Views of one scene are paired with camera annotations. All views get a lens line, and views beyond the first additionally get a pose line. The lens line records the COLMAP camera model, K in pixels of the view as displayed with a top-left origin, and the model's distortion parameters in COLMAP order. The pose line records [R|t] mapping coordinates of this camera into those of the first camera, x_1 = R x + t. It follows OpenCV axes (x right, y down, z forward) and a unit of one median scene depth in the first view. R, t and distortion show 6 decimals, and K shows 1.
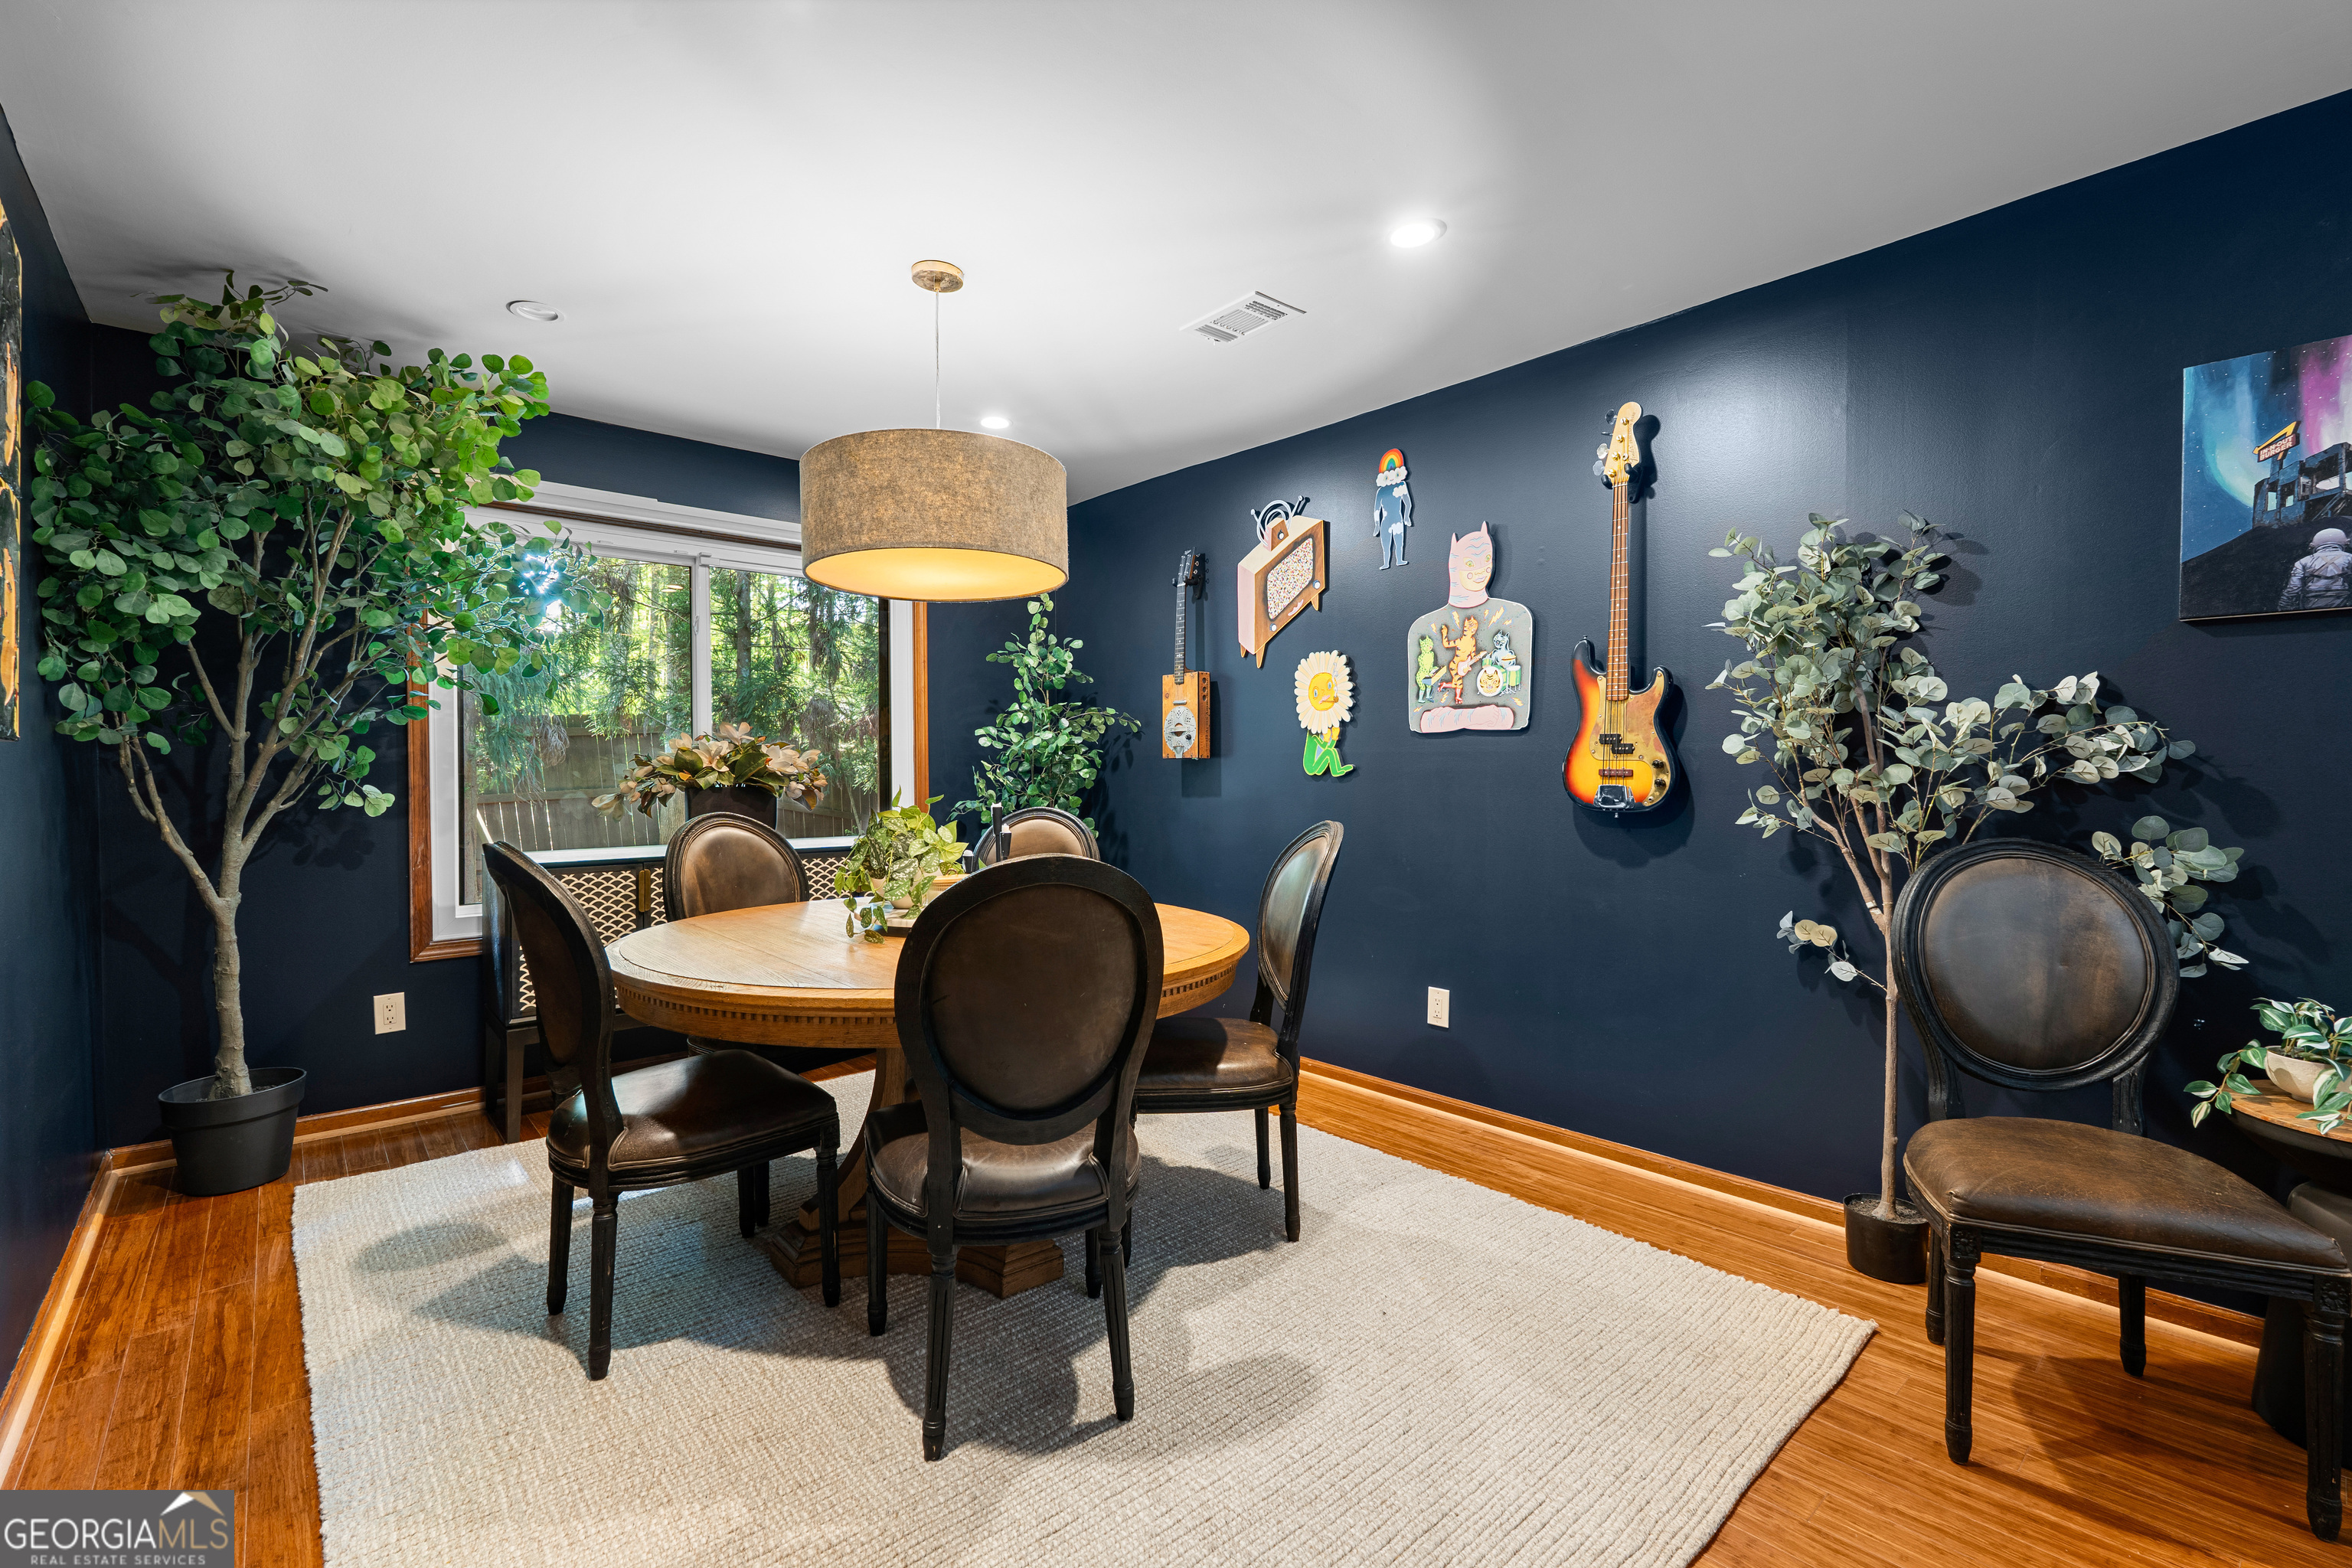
lens RADIAL K [[1026.7, 0, 1173.2], [0, 1026.7, 776.5], [0, 0, 1]] dist [-0.005859, 0.000402]
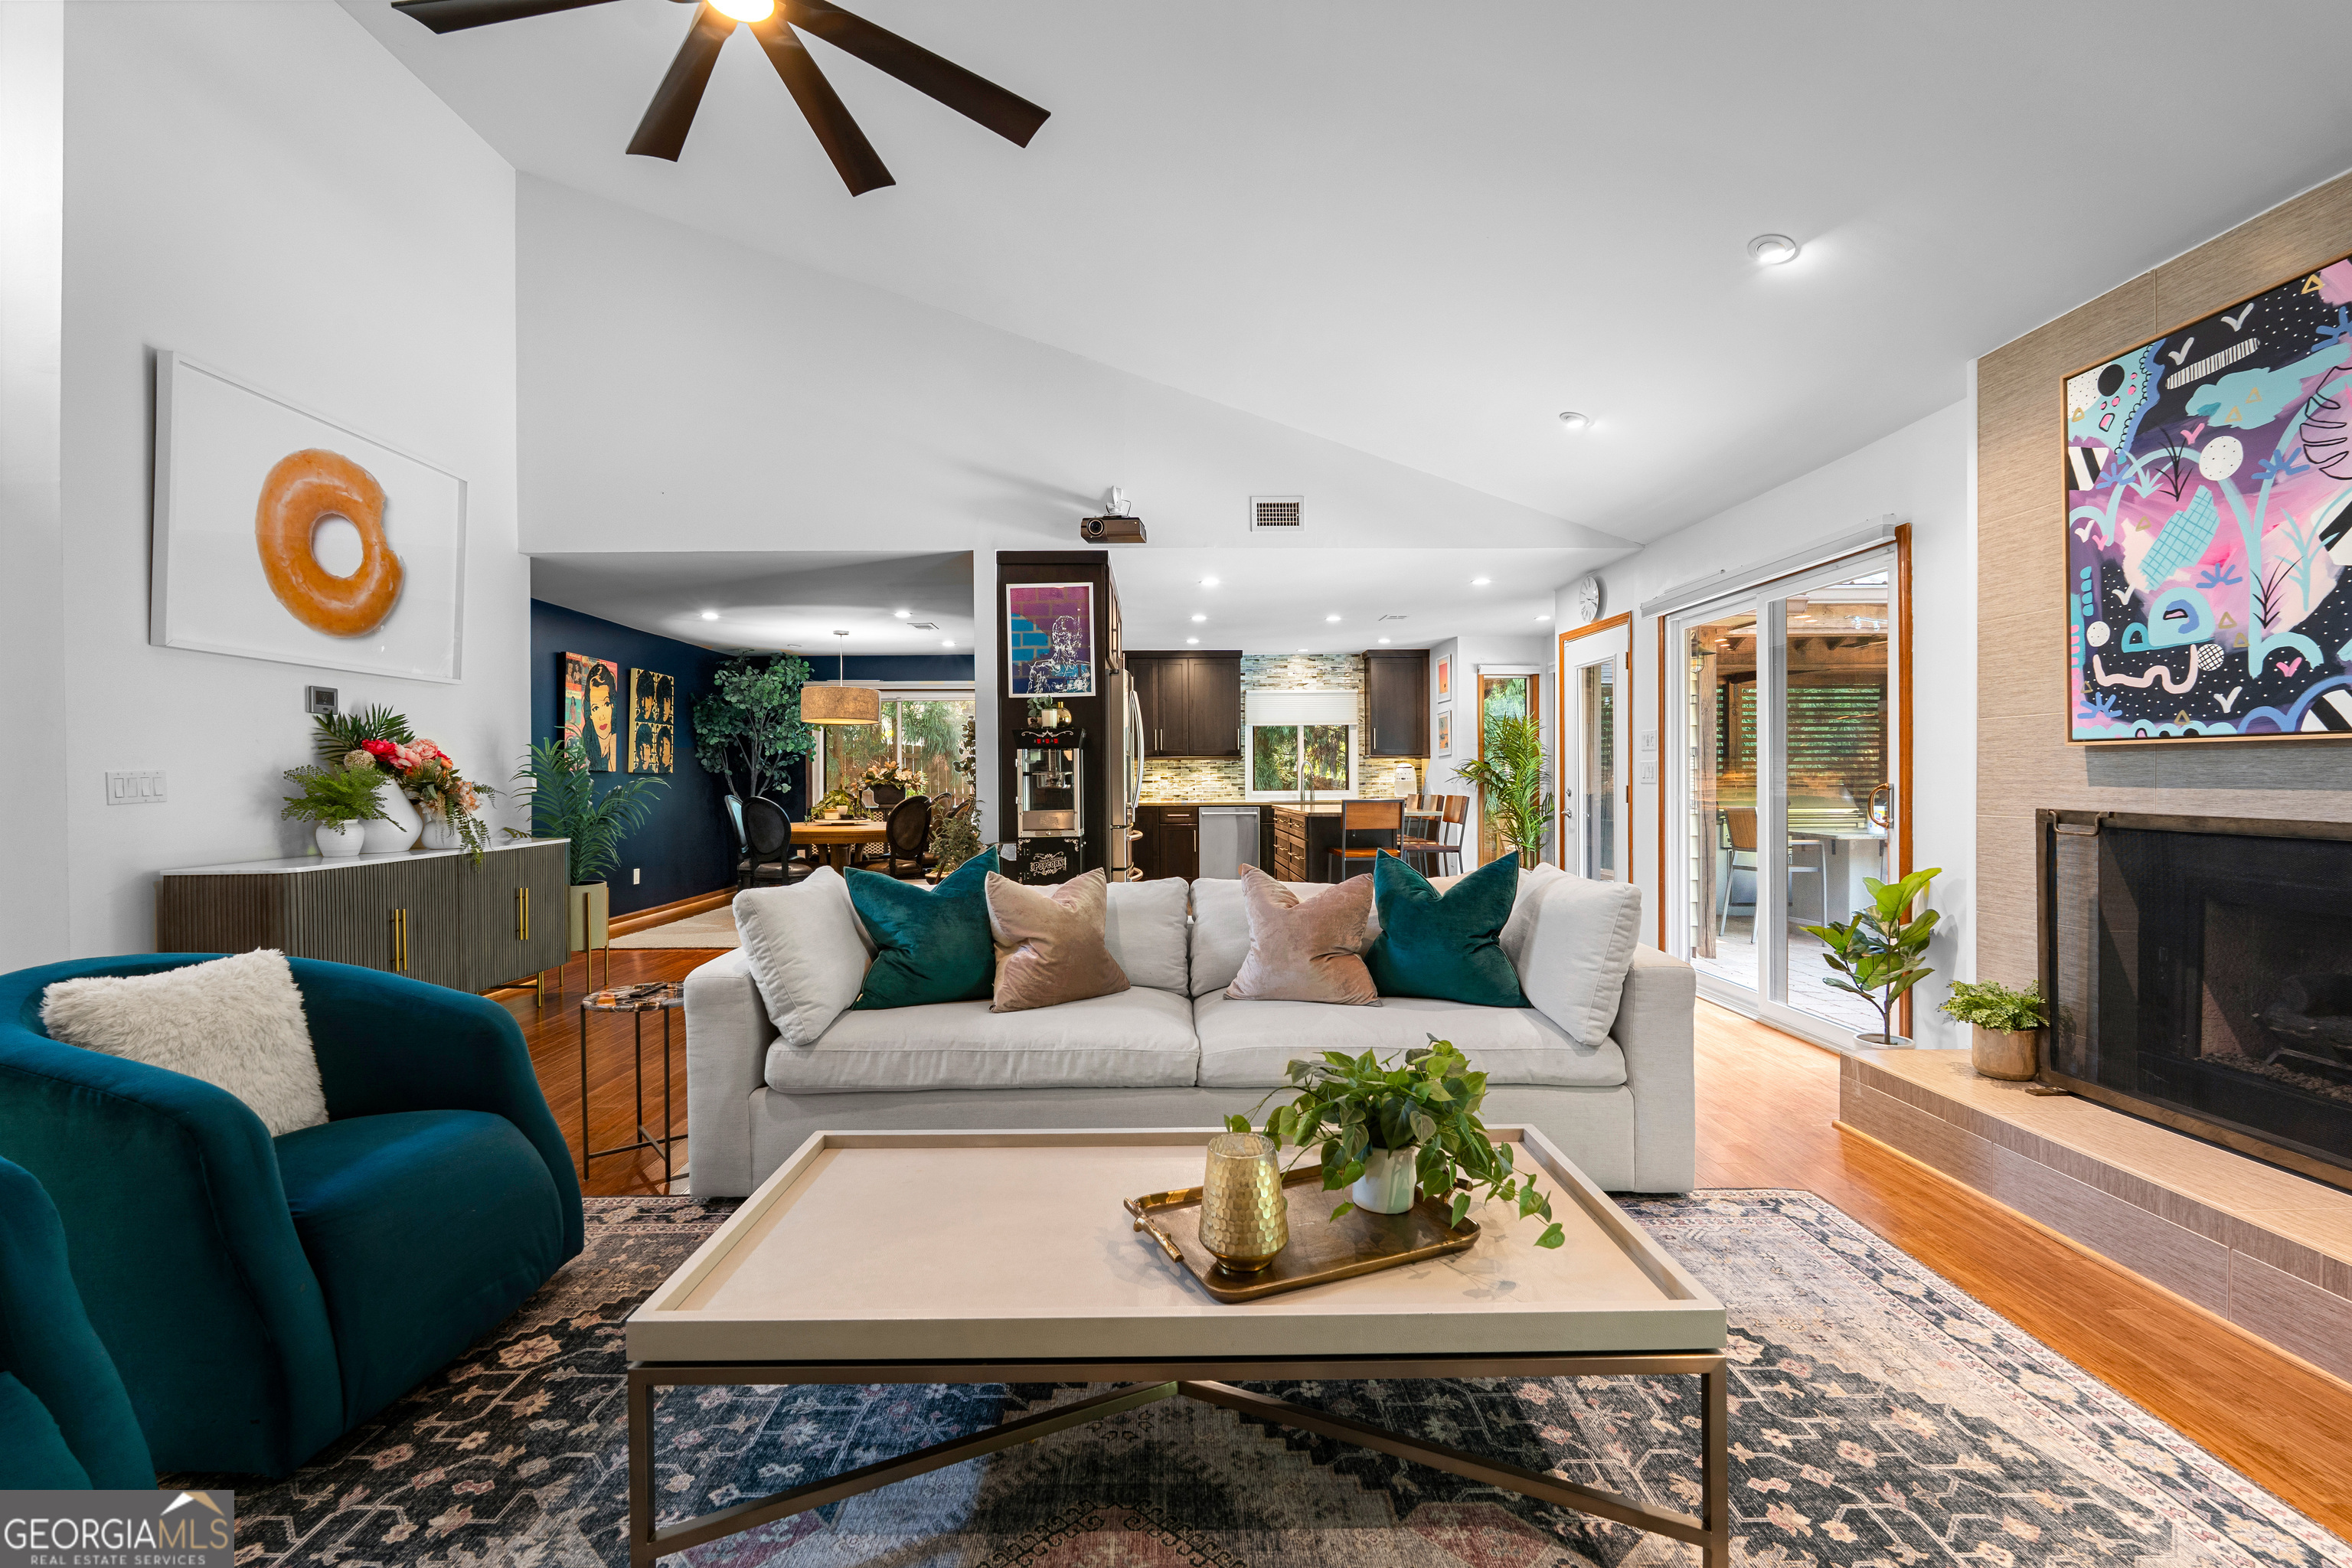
lens RADIAL K [[1026.7, 0, 1187.9], [0, 1026.7, 777.9], [0, 0, 1]] dist [-0.005859, 0.000402]
pose [[0.764549, -0.002780, -0.644560, 2.215279], [-0.000755, 0.999986, -0.005209, 0.005993], [0.644565, 0.004469, 0.764536, -0.663895]]
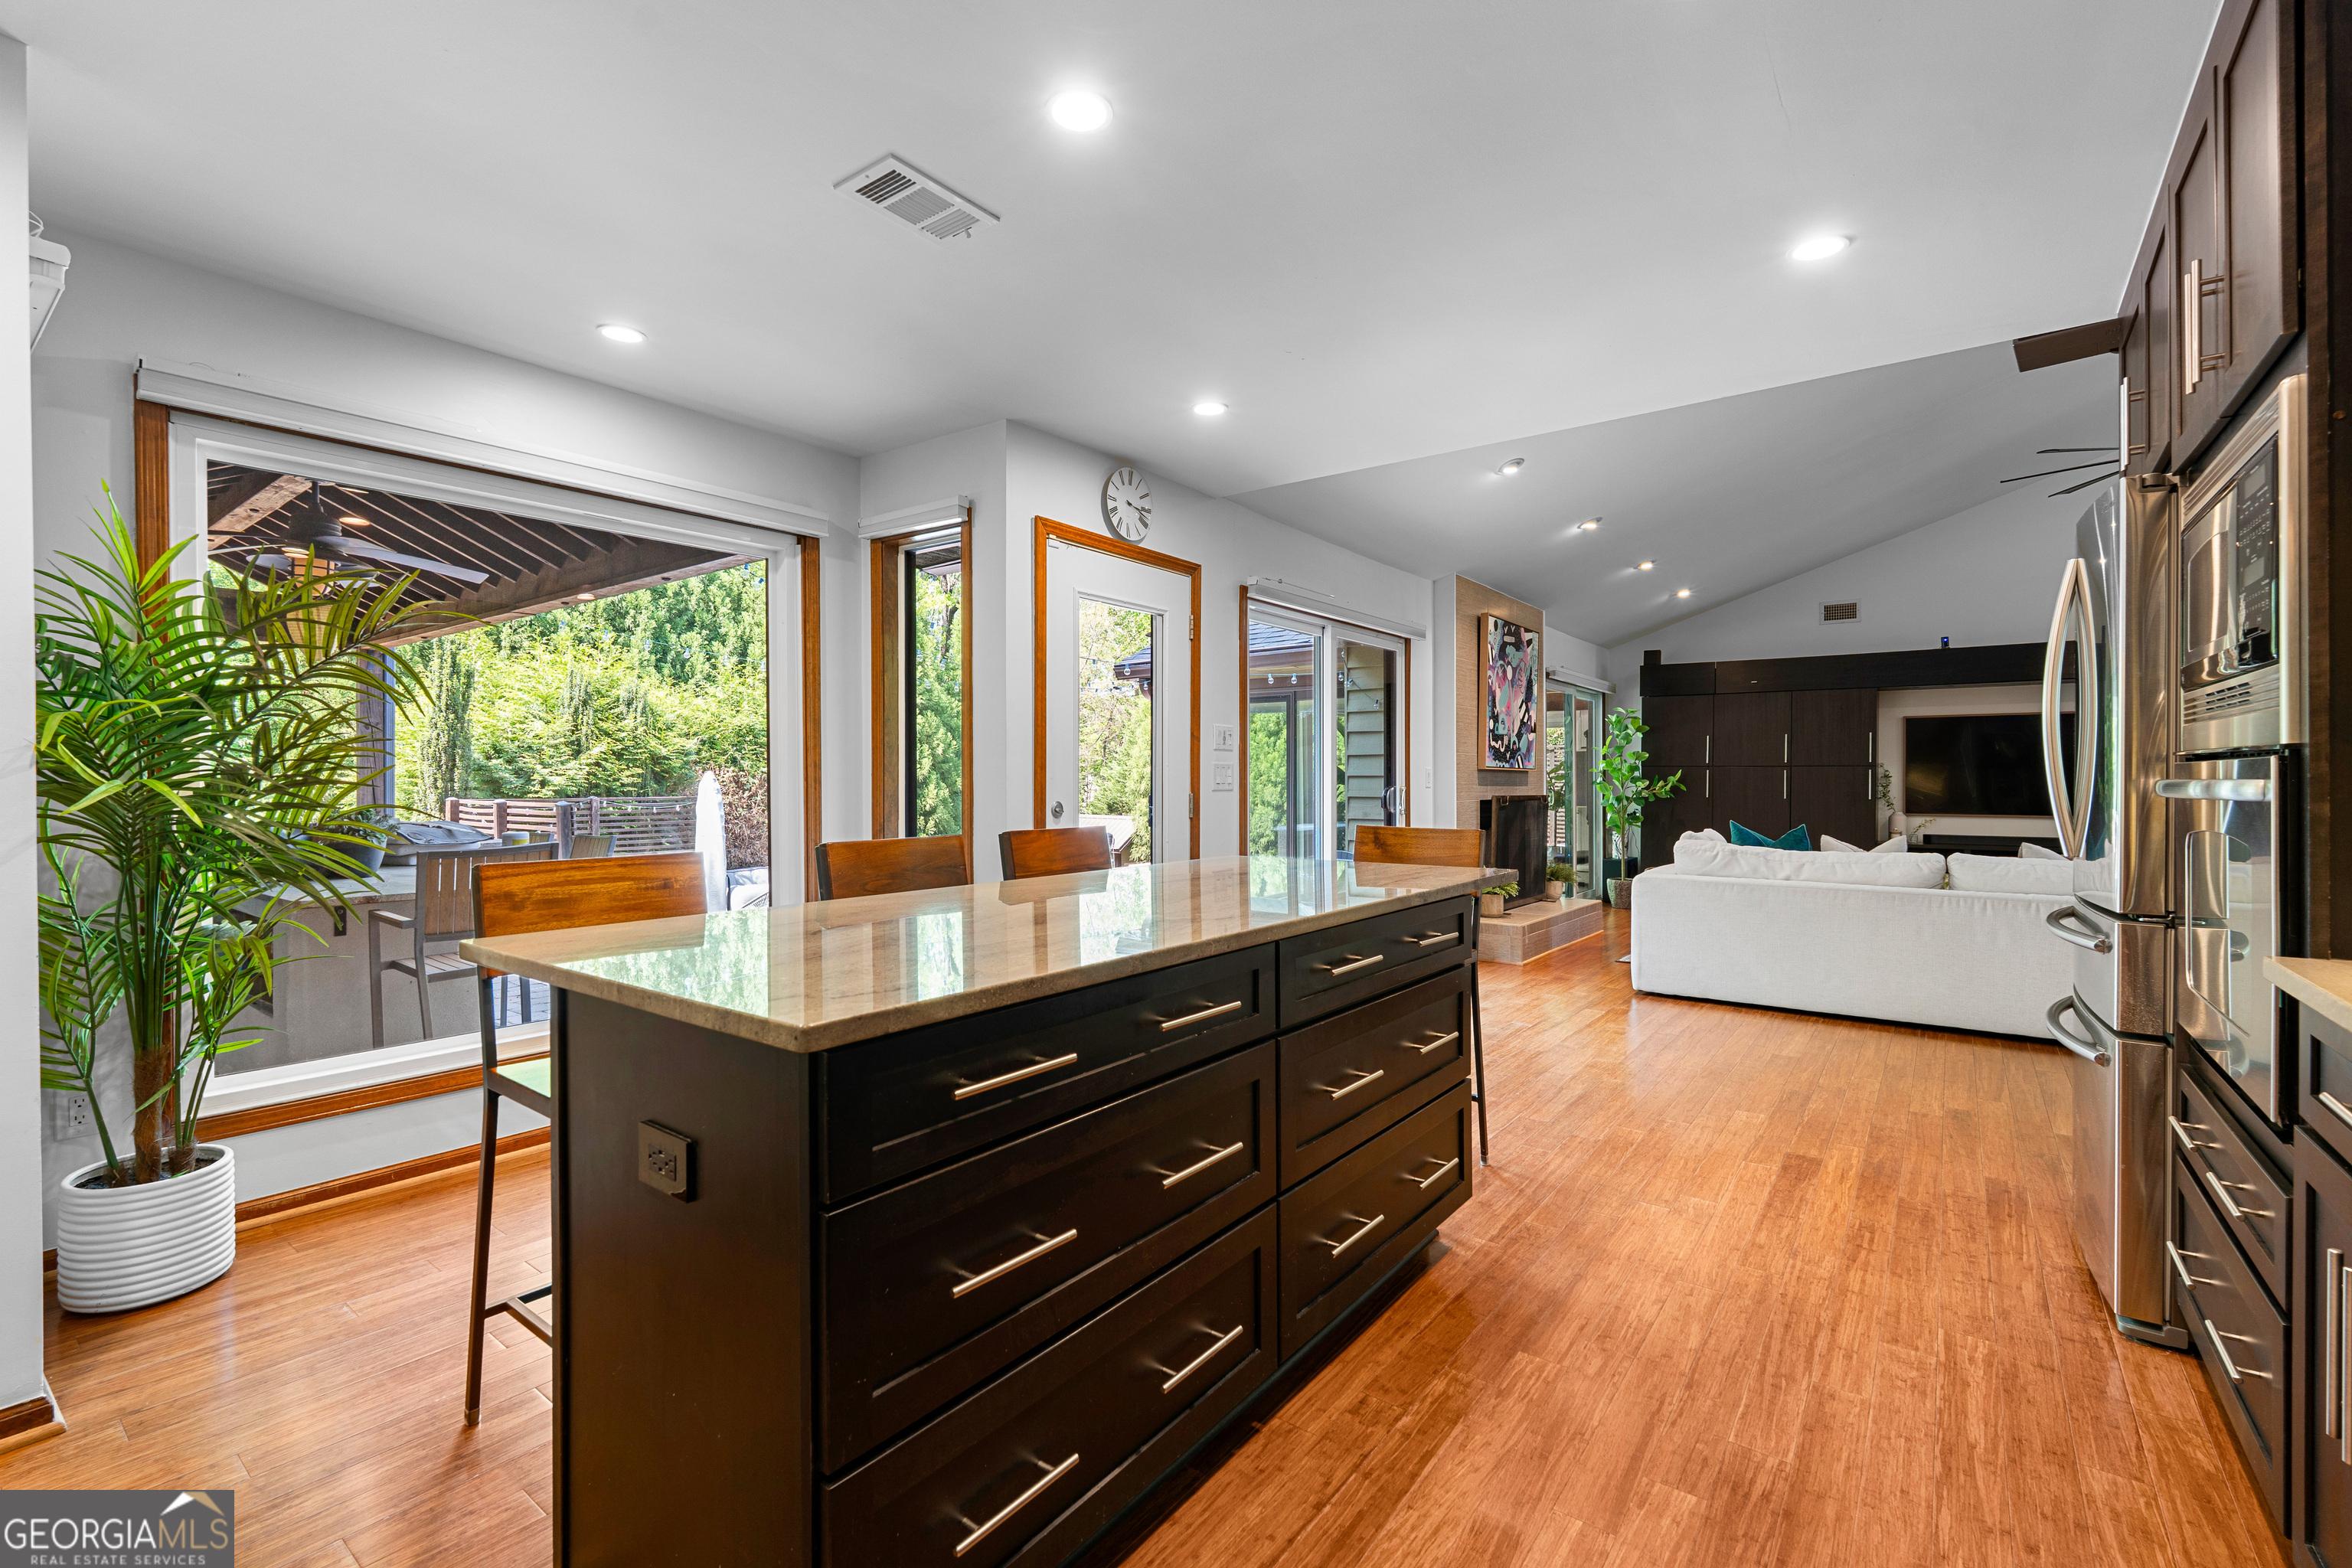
lens RADIAL K [[1026.7, 0, 1177.8], [0, 1026.7, 776.2], [0, 0, 1]] dist [-0.005859, 0.000402]
pose [[-0.193995, 0.004470, 0.980992, 0.275566], [0.007957, 0.999964, -0.002983, -0.010742], [-0.980970, 0.007227, -0.194024, 1.549890]]
